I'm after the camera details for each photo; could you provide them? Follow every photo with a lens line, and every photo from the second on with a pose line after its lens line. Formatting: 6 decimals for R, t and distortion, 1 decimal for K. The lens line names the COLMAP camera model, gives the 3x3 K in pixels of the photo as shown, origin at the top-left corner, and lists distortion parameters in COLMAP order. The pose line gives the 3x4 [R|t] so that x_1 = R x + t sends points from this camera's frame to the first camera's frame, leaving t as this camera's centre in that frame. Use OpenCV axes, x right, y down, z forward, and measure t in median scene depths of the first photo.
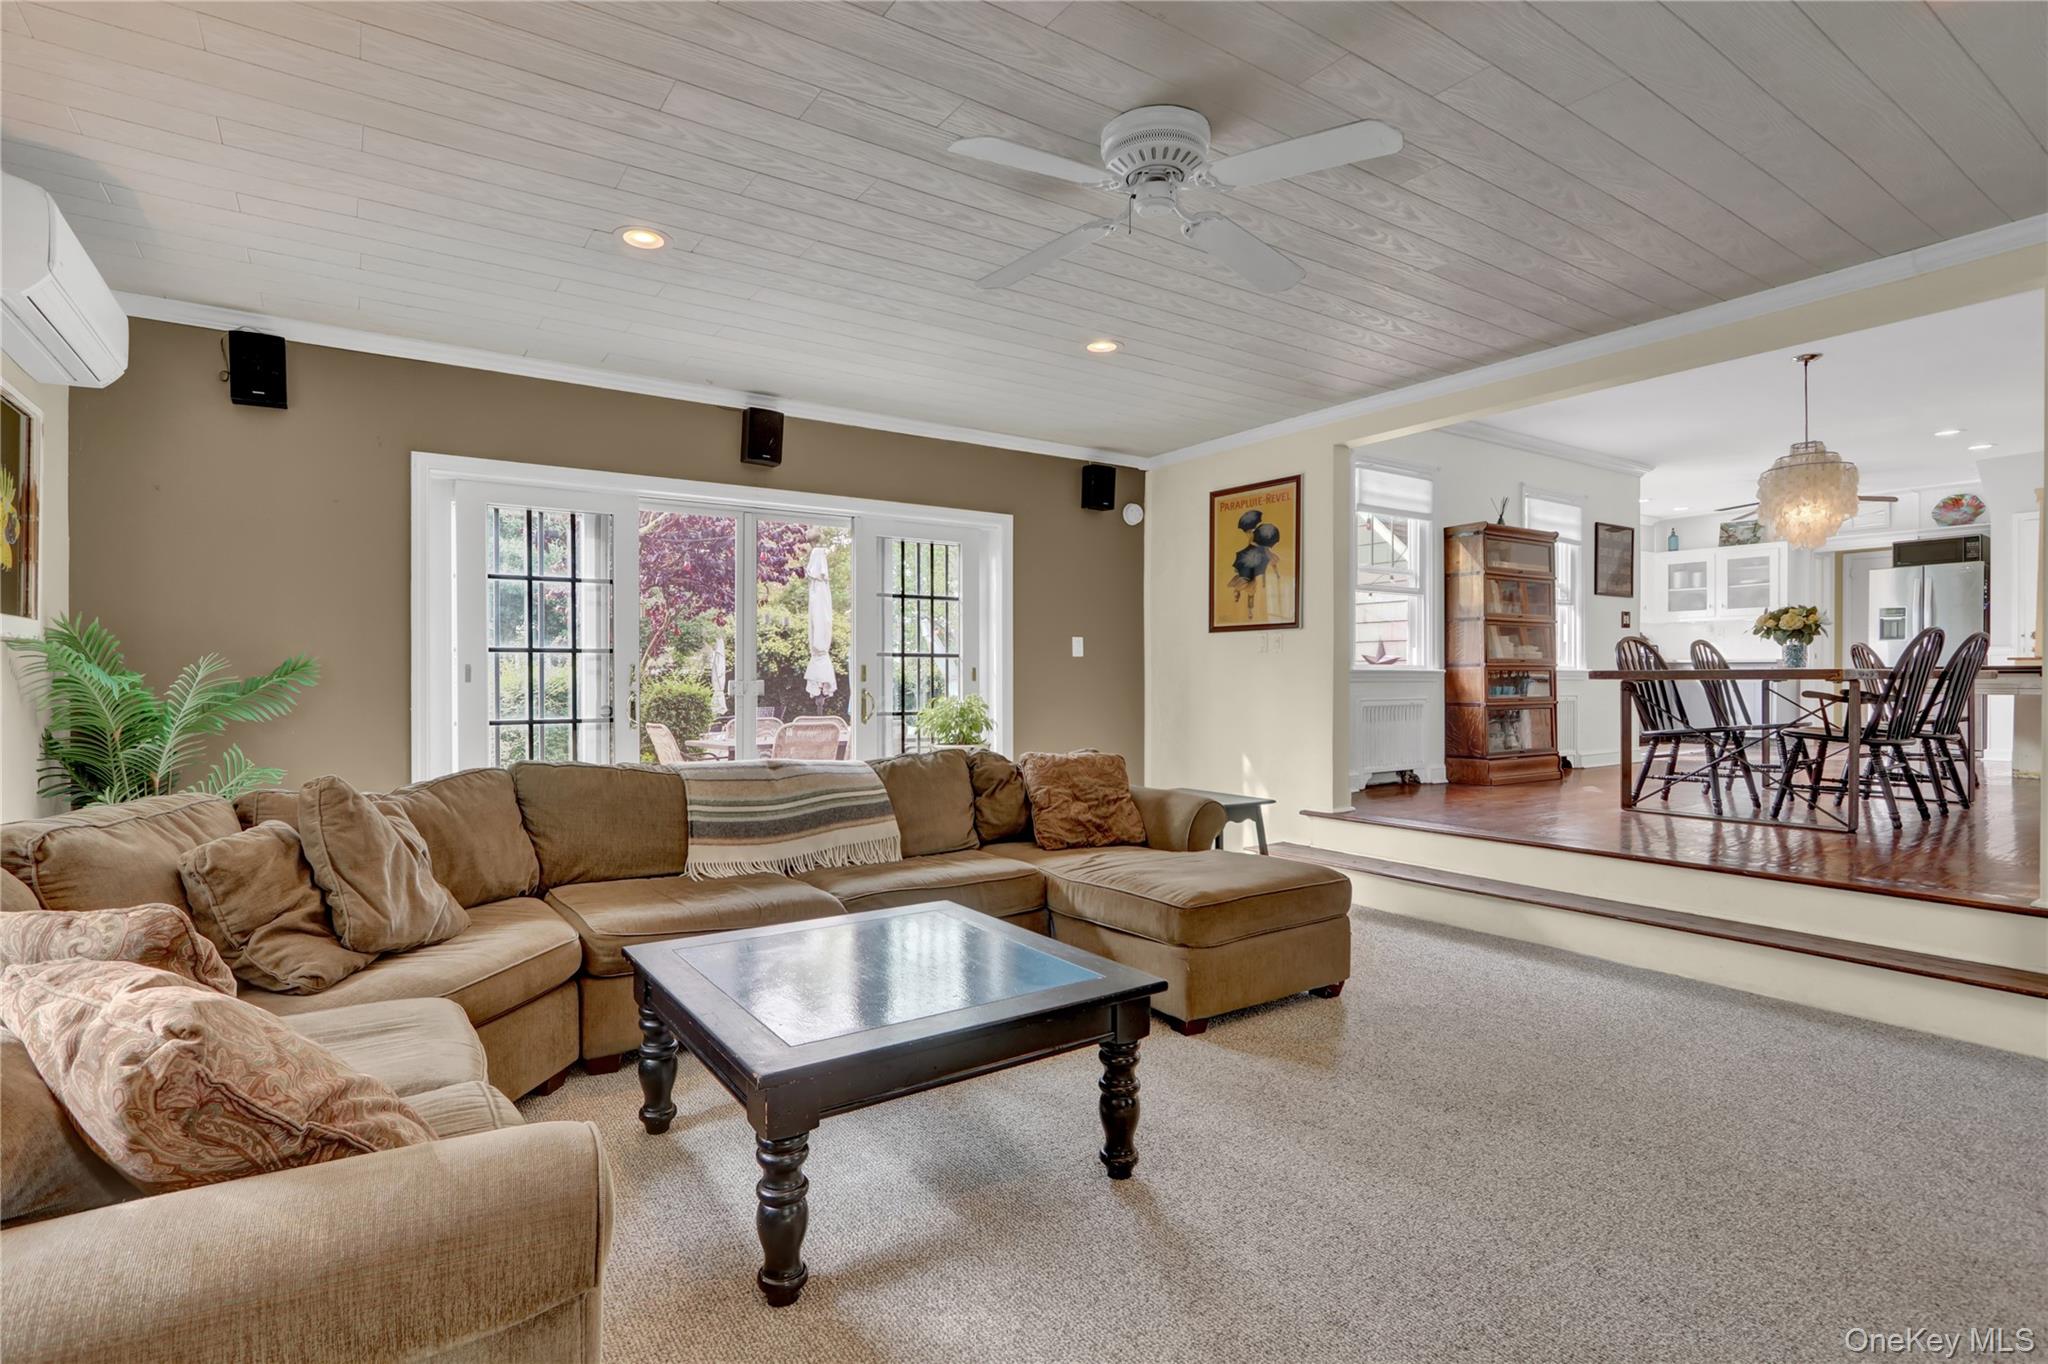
lens RADIAL K [[945.1, 0, 1024.0], [0, 945.1, 682.0], [0, 0, 1]] dist [0.000356, 0.000270]
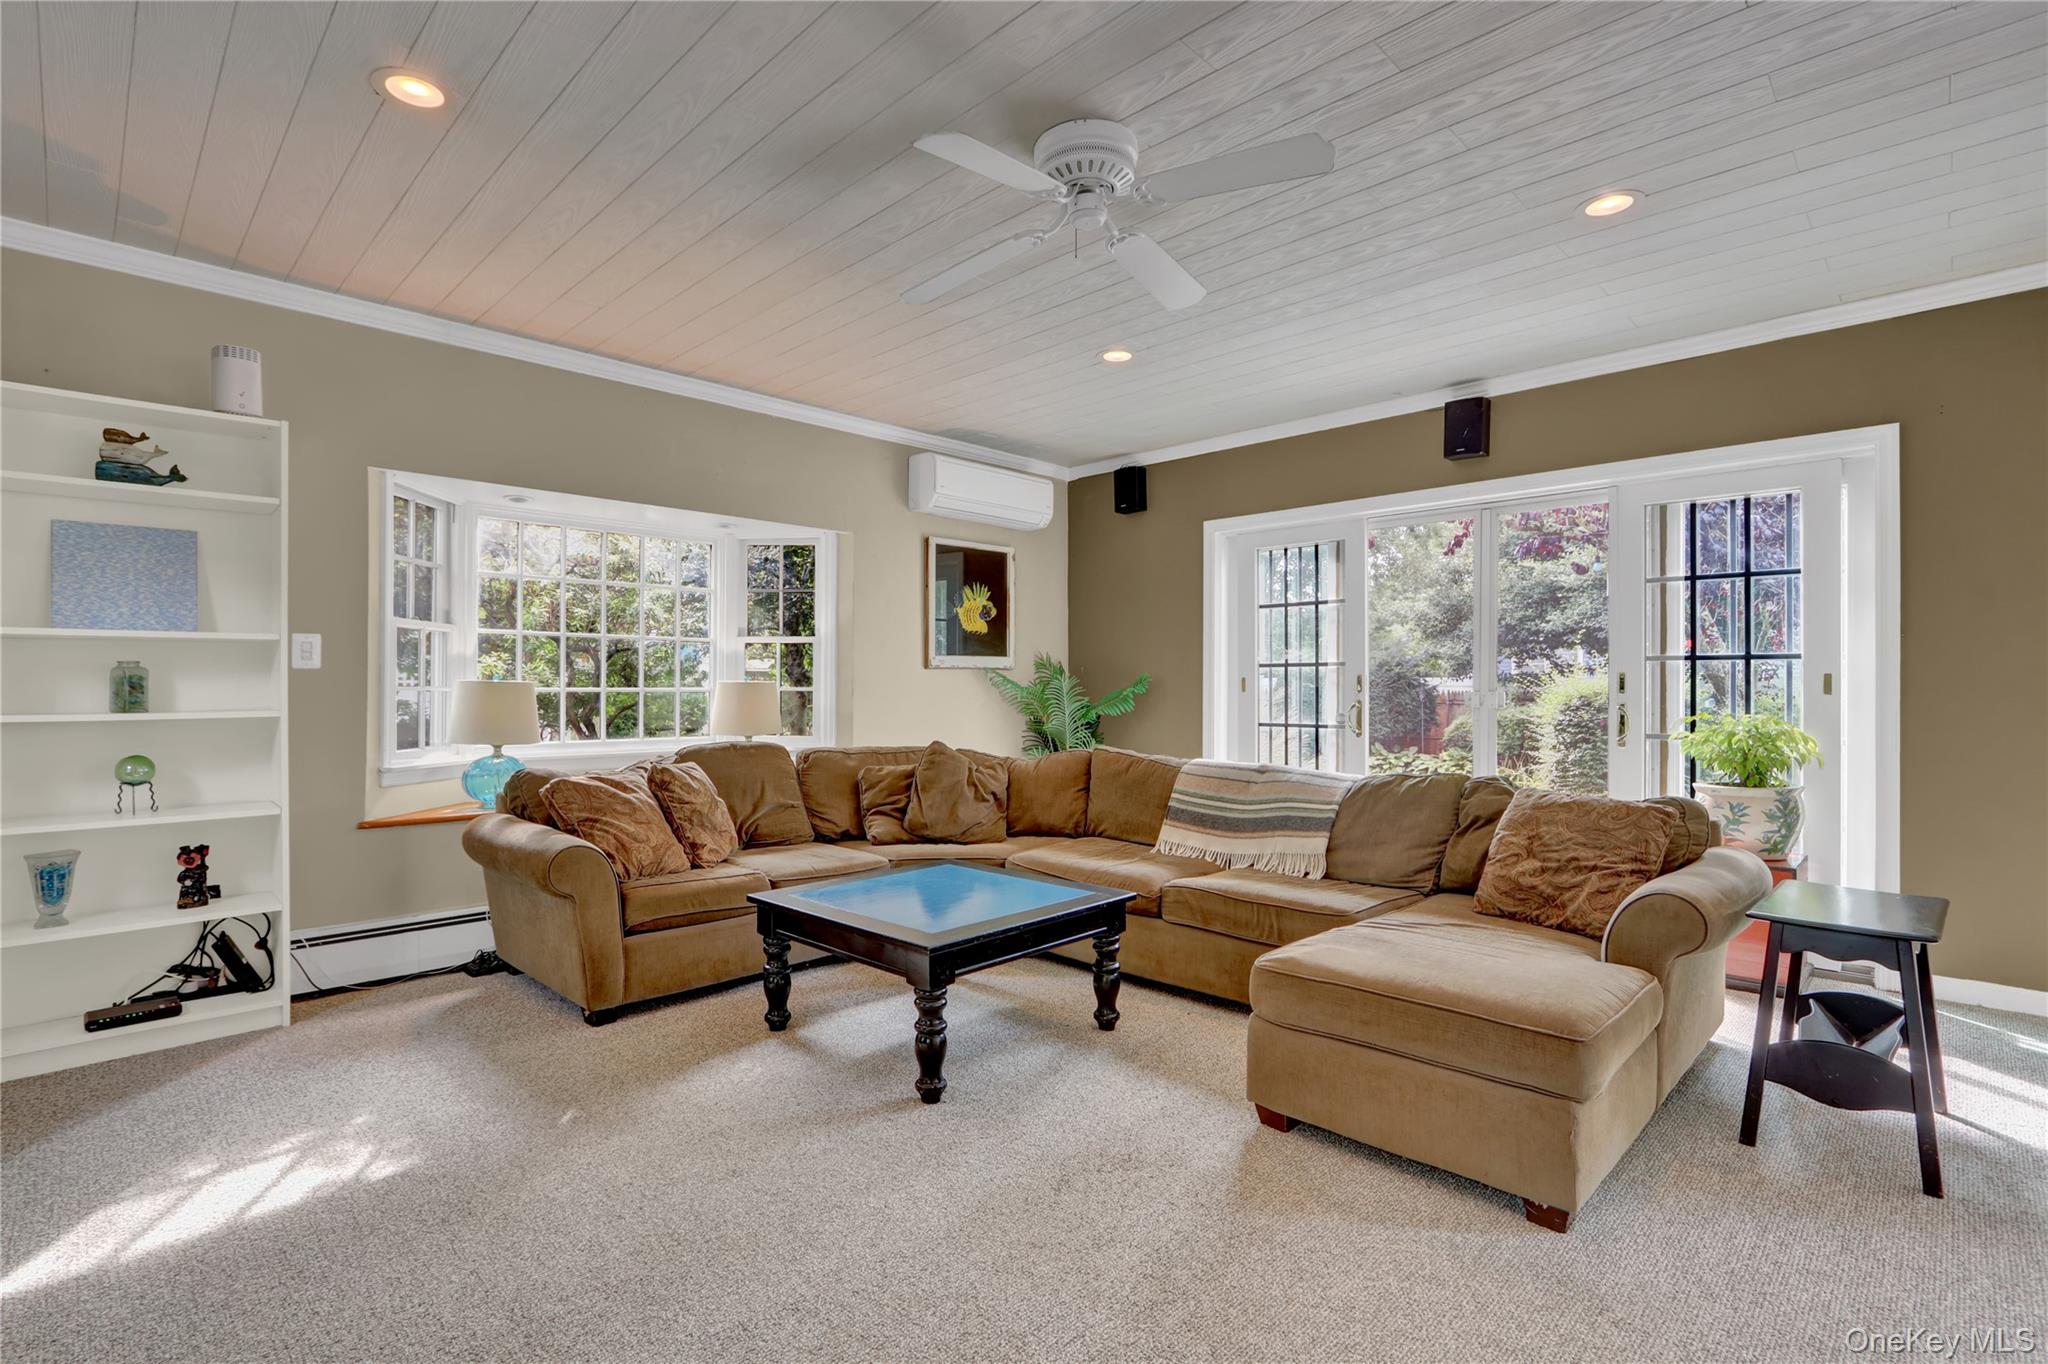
lens RADIAL K [[1021.3, 0, 1024.0], [0, 1021.3, 682.0], [0, 0, 1]] dist [0.000634, 0.000367]
pose [[0.199883, -0.004998, -0.979807, 0.814711], [-0.006933, 0.999955, -0.006515, -0.002005], [0.979795, 0.008095, 0.199839, 0.497210]]
